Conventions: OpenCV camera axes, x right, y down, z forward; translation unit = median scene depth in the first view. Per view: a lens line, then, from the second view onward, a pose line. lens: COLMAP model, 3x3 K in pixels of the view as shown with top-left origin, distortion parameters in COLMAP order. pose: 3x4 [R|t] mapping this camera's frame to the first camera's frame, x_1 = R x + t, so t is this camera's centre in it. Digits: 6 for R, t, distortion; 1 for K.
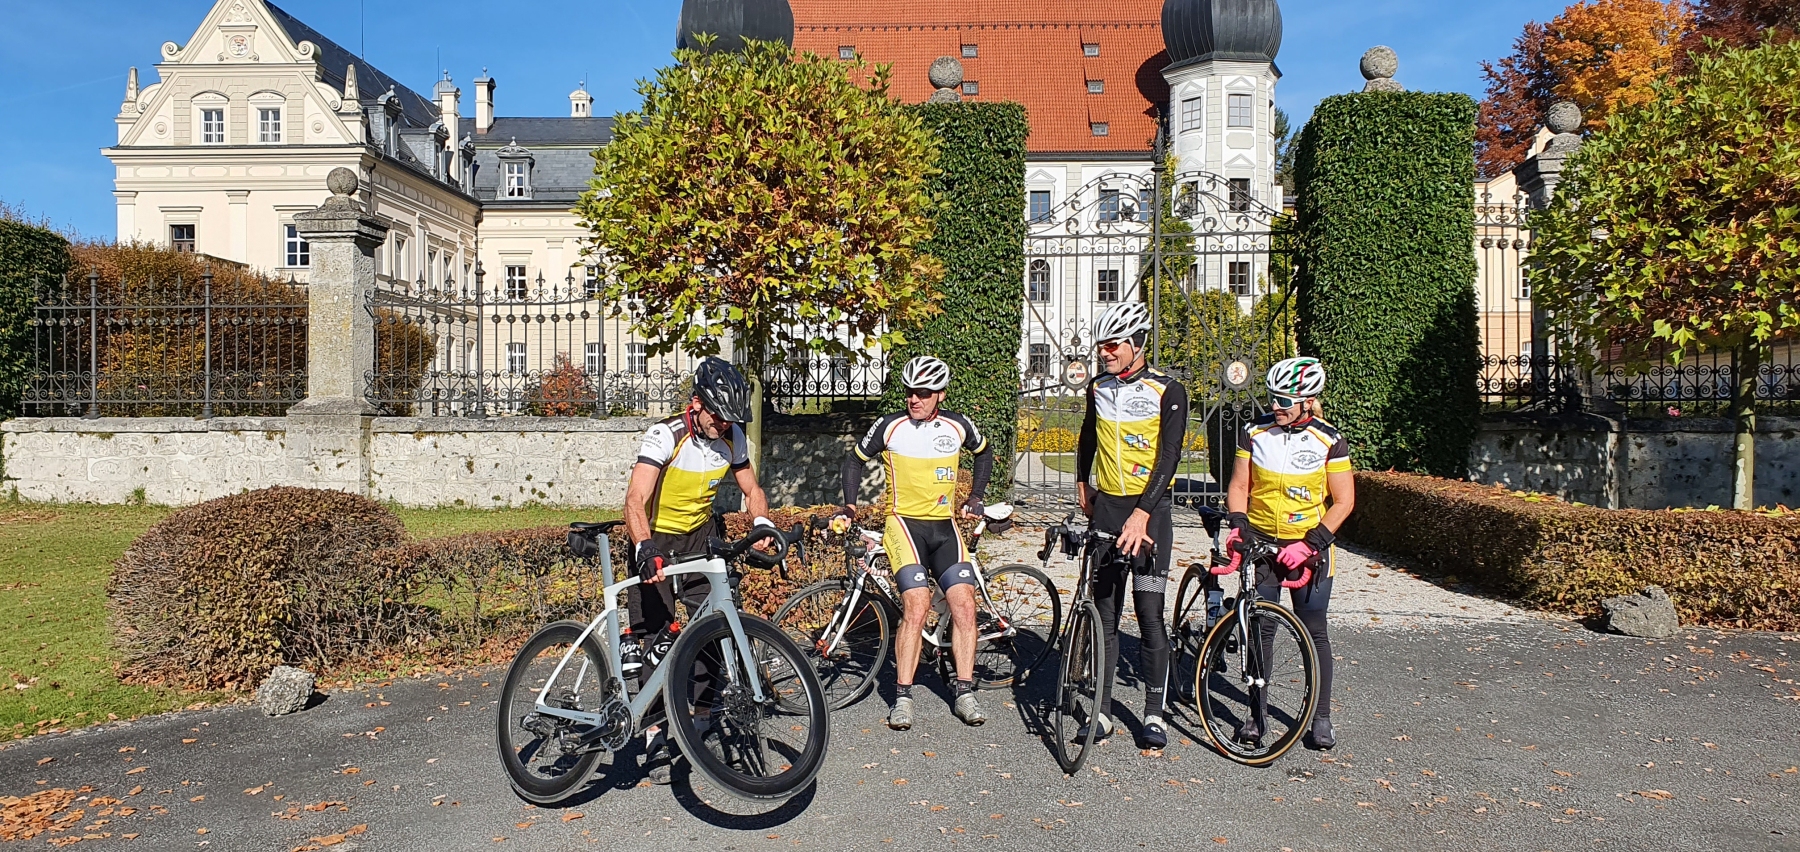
lens RADIAL K [[1225.4, 0, 894.0], [0, 1225.4, 411.6], [0, 0, 1]] dist [-0.022298, 0.063435]
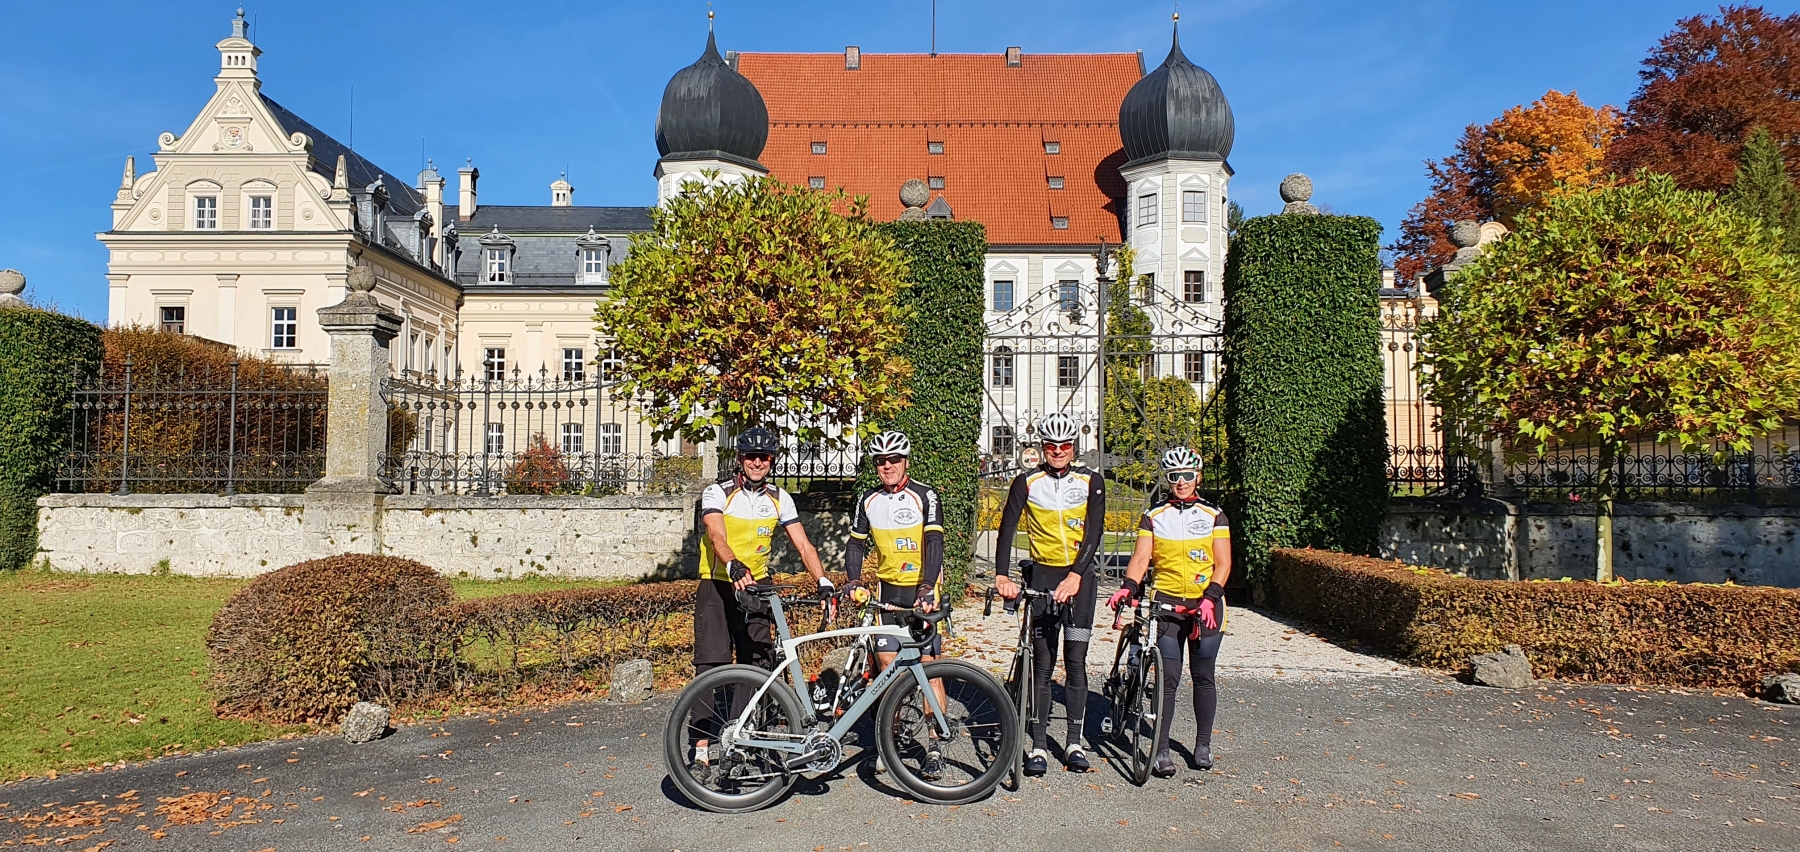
lens RADIAL K [[1253.6, 0, 876.9], [0, 1253.6, 434.8], [0, 0, 1]] dist [0.026847, 0.000212]
pose [[0.999862, 0.006725, 0.015199, -0.008119], [-0.006026, 0.998941, -0.045605, -0.000451], [-0.015490, 0.045507, 0.998844, -0.138620]]
